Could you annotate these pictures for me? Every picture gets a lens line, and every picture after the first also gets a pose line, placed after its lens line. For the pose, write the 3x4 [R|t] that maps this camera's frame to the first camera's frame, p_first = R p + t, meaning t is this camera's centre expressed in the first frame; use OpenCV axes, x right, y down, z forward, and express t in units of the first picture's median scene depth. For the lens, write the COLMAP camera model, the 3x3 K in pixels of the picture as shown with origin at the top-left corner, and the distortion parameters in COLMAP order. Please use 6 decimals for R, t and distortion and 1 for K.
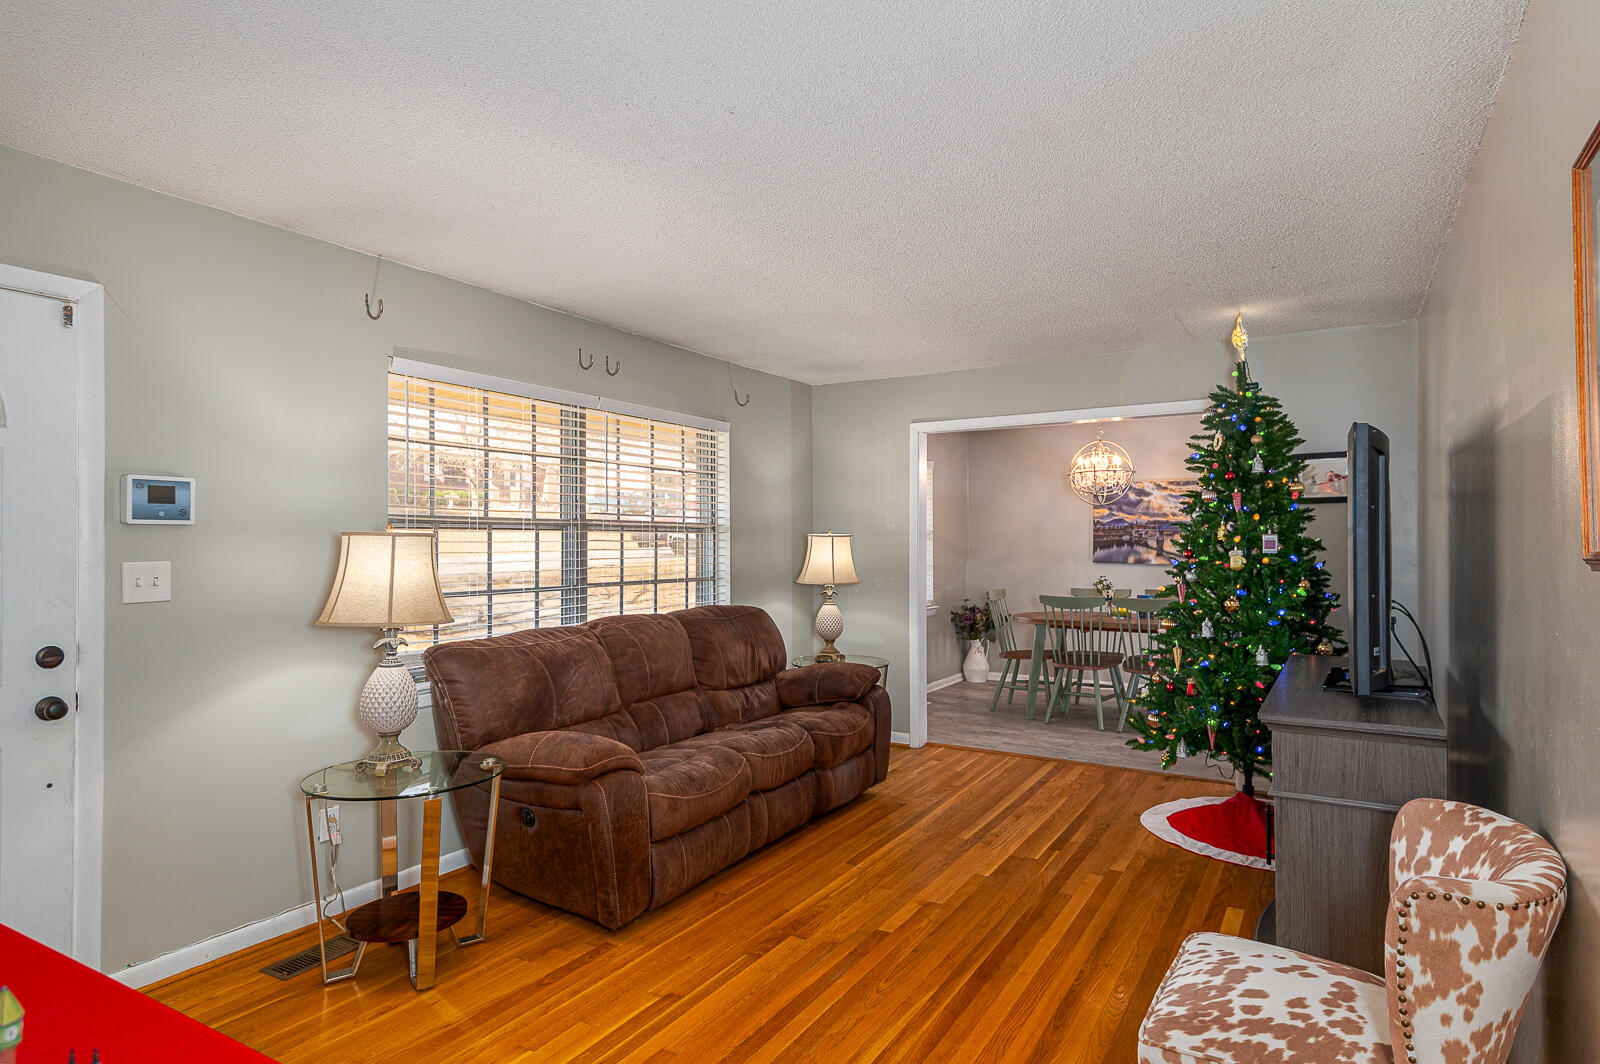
lens RADIAL K [[906.8, 0, 807.6], [0, 906.8, 531.8], [0, 0, 1]] dist [0.002878, 0.000569]
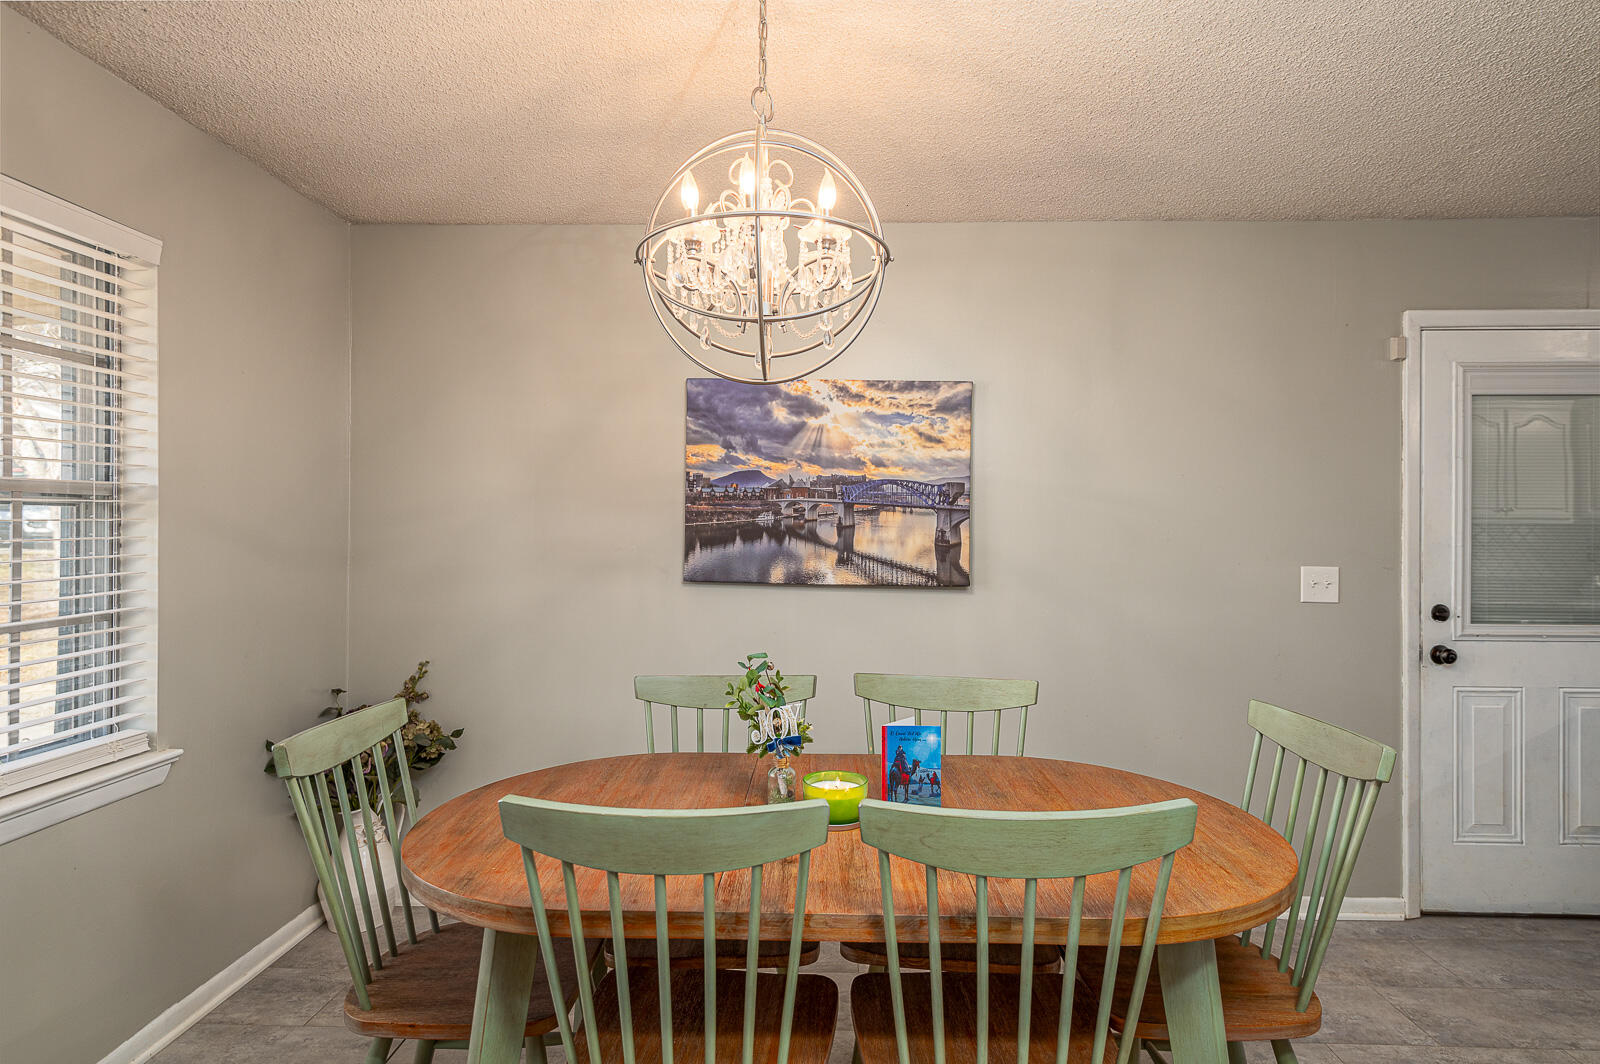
lens RADIAL K [[906.8, 0, 805.8], [0, 906.8, 531.2], [0, 0, 1]] dist [0.002878, 0.000569]
pose [[0.878948, 0.003930, 0.476902, 0.180913], [-0.009759, 0.999905, 0.009747, 0.008013], [-0.476818, -0.013222, 0.878903, 0.654277]]
